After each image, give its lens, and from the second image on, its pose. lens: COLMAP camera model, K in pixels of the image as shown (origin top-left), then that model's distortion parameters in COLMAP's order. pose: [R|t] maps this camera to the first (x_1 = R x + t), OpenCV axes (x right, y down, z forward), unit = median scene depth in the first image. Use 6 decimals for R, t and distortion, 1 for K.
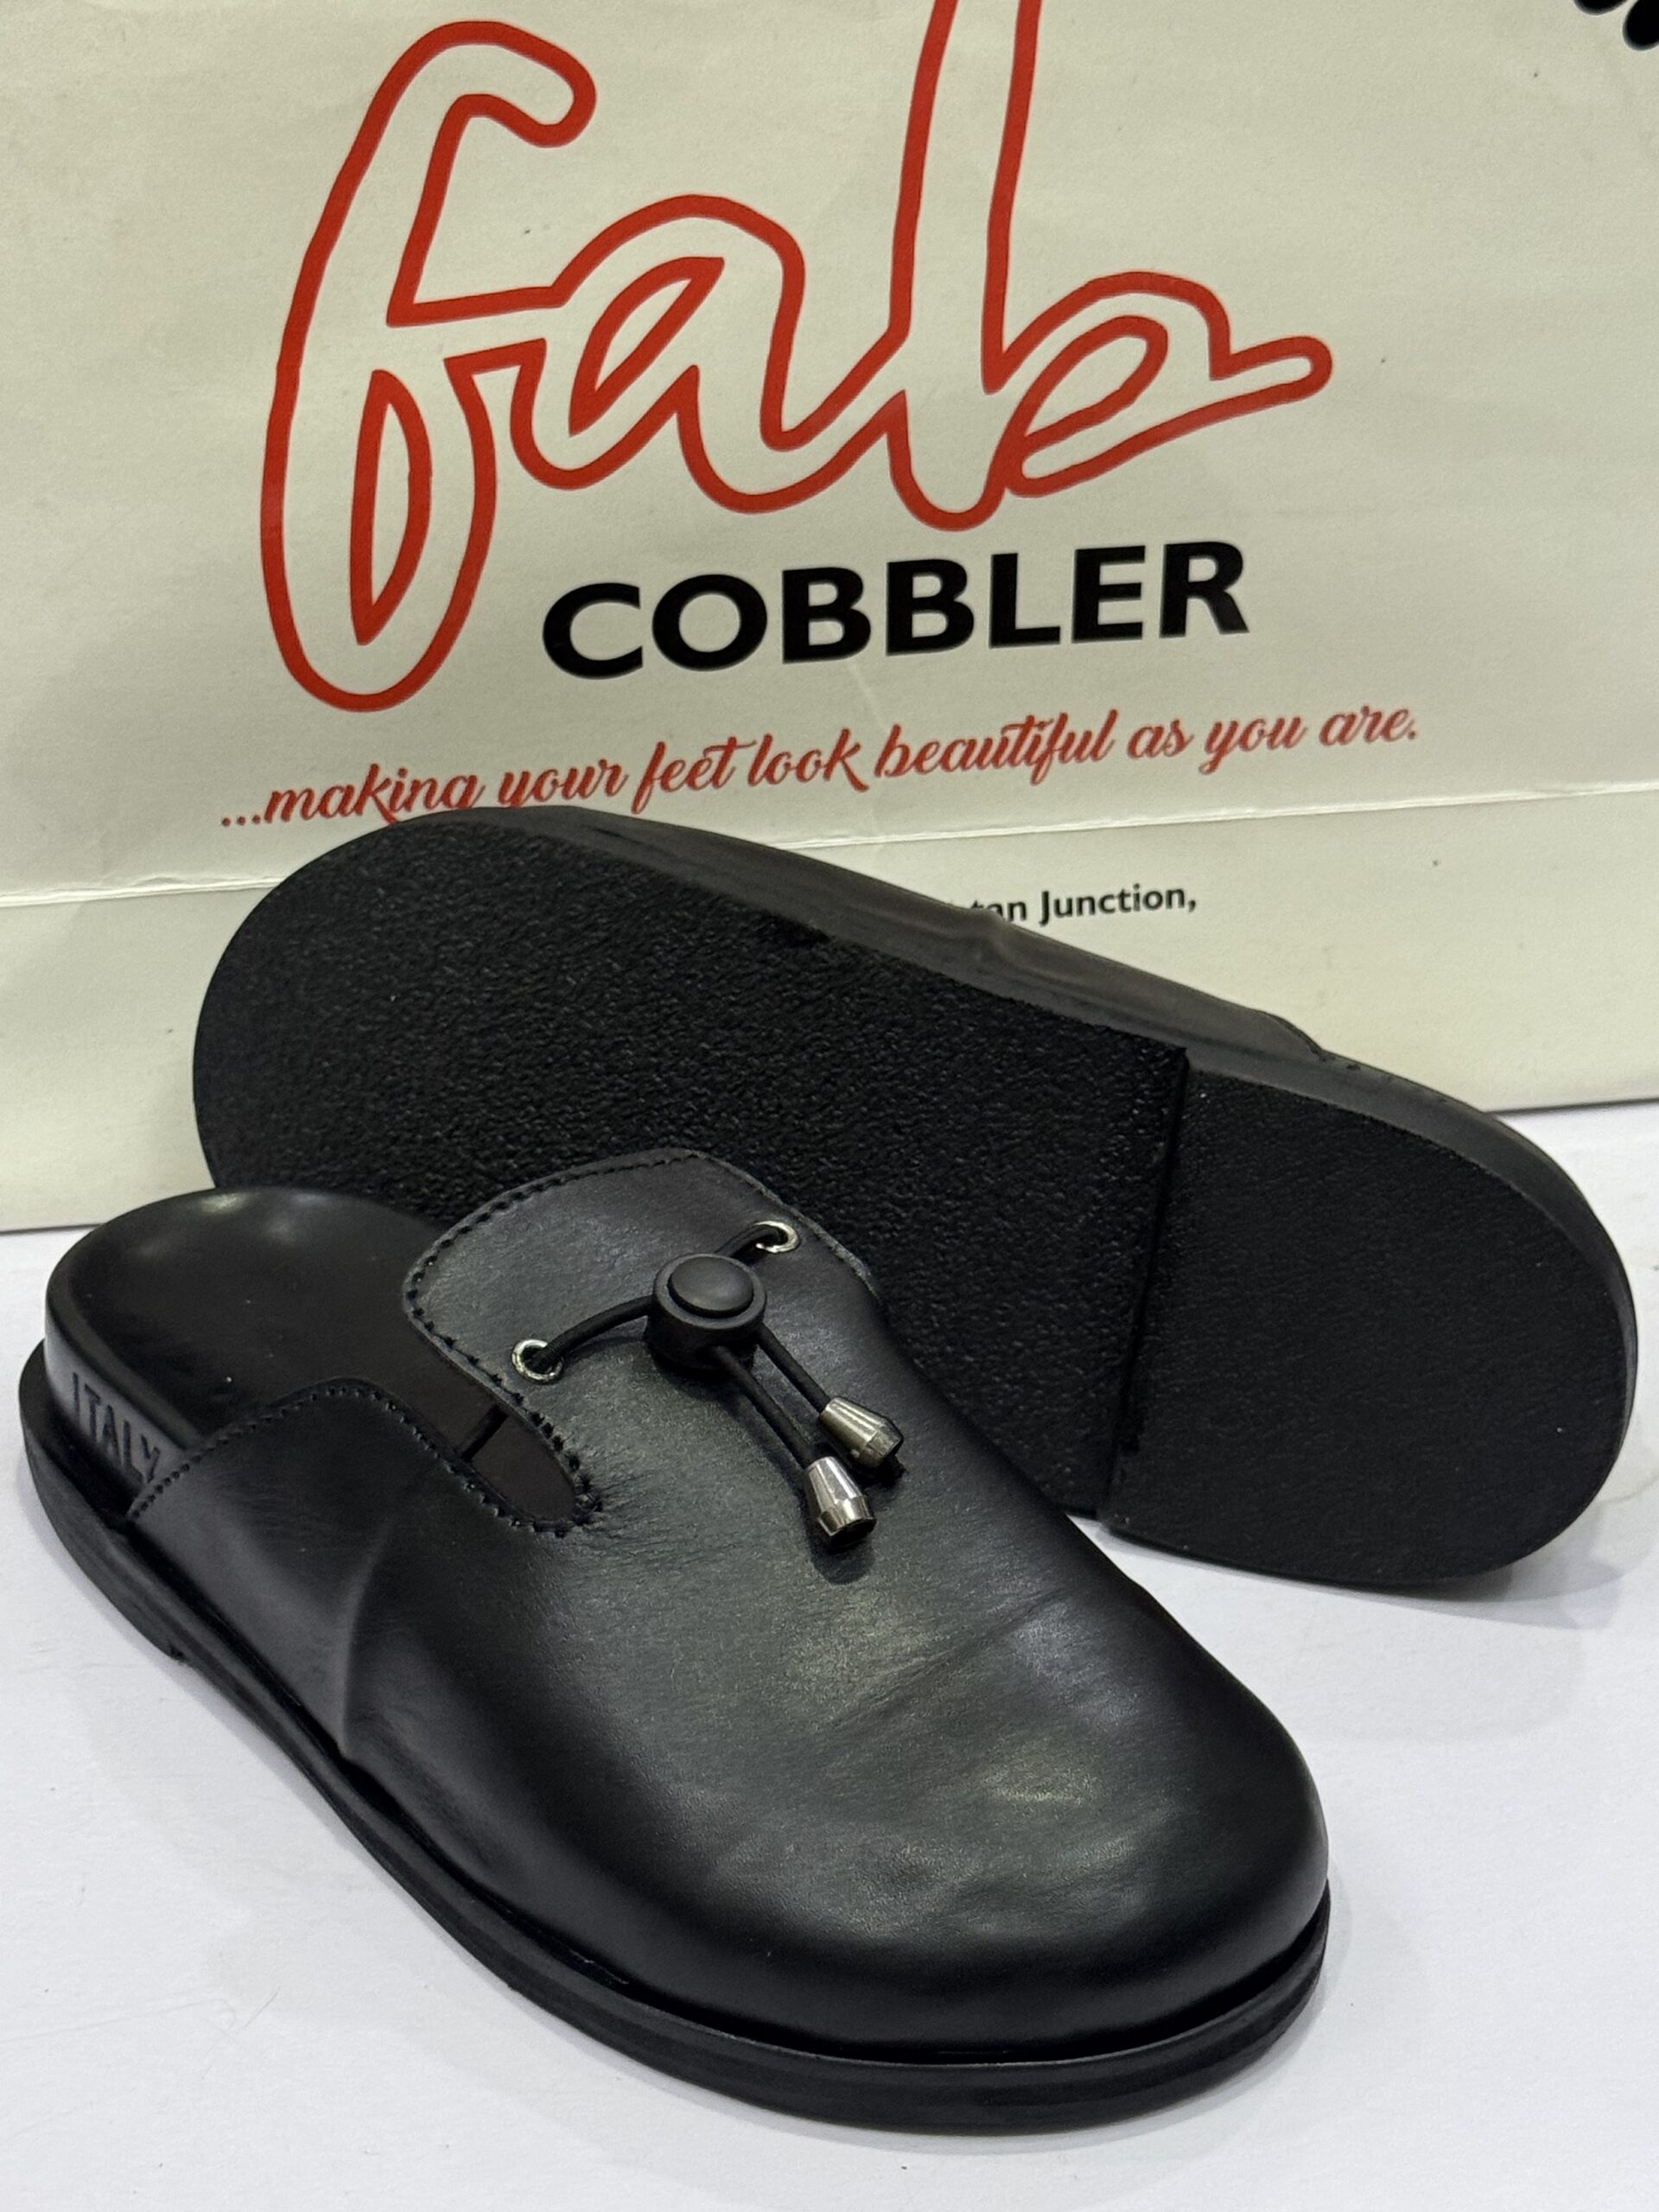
lens RADIAL K [[4368.5, 0, 829.5], [0, 4368.5, 1106.0], [0, 0, 1]] dist [0.184961, -0.061136]
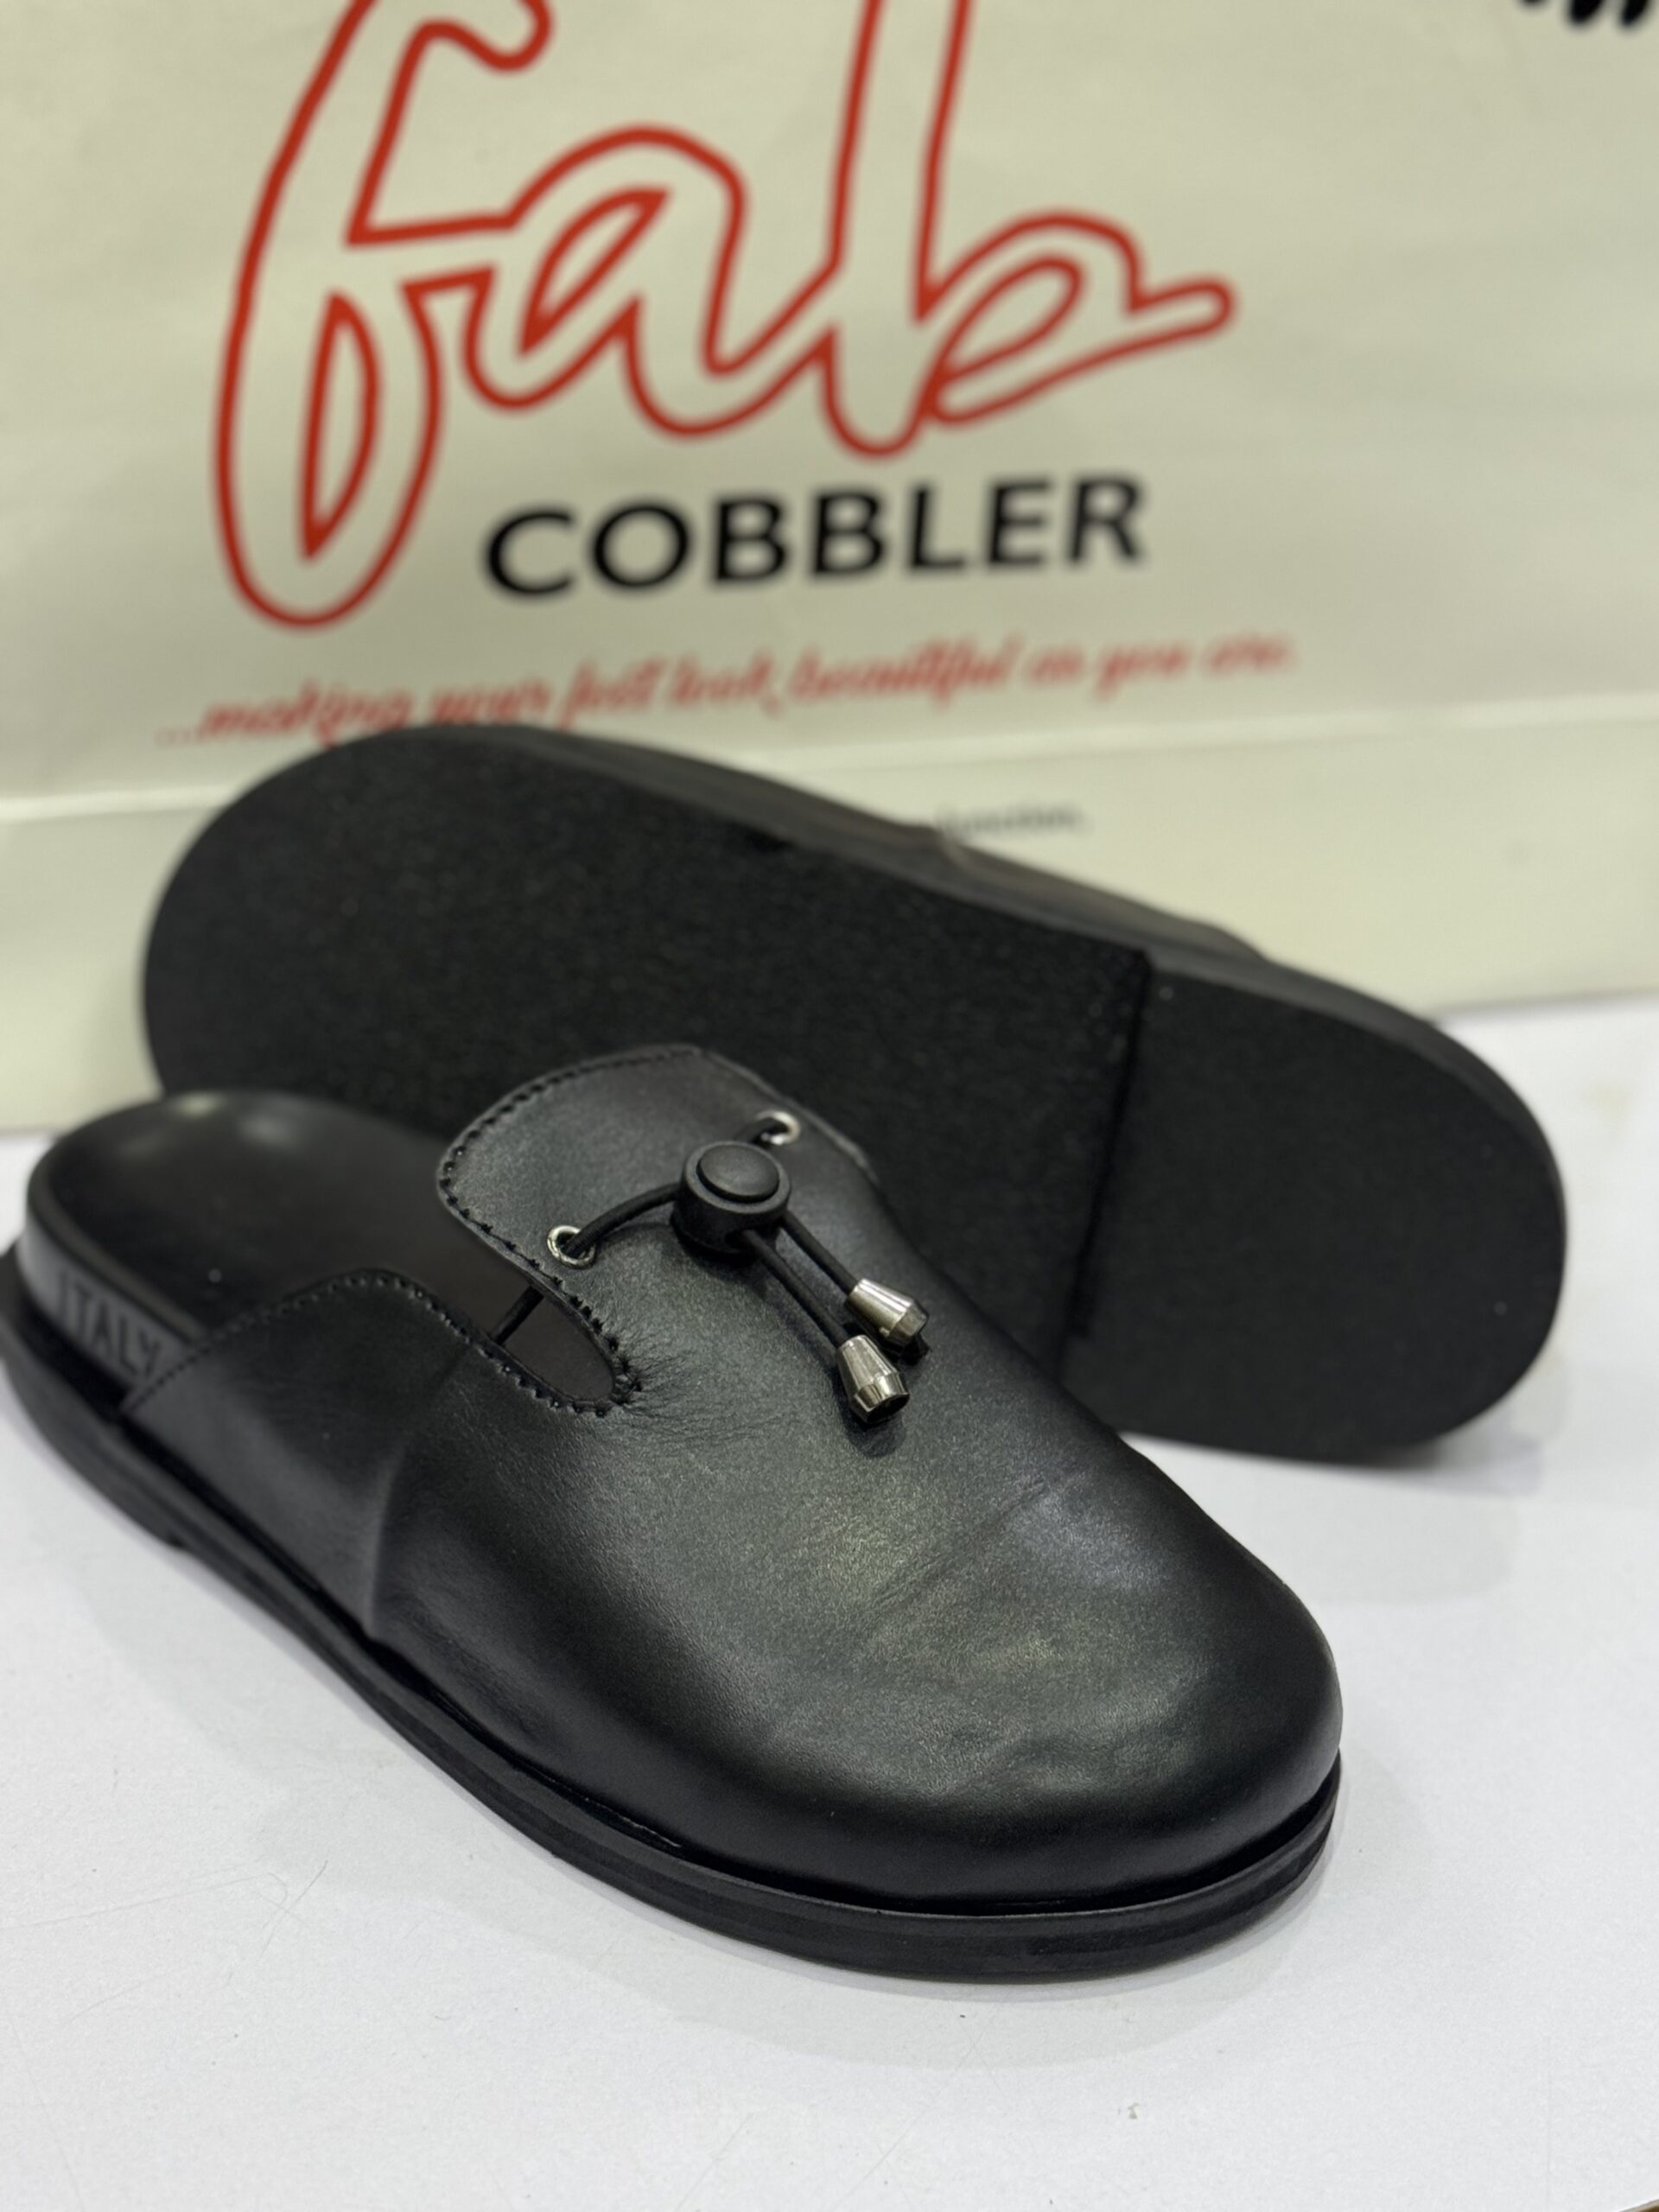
lens RADIAL K [[4028.5, 0, 829.5], [0, 4028.5, 1106.0], [0, 0, 1]] dist [0.192123, -0.164708]
pose [[0.993775, -0.005910, 0.111250, -0.091019], [0.005232, 0.999966, 0.006378, 0.016052], [-0.111284, -0.005756, 0.993772, 0.044052]]
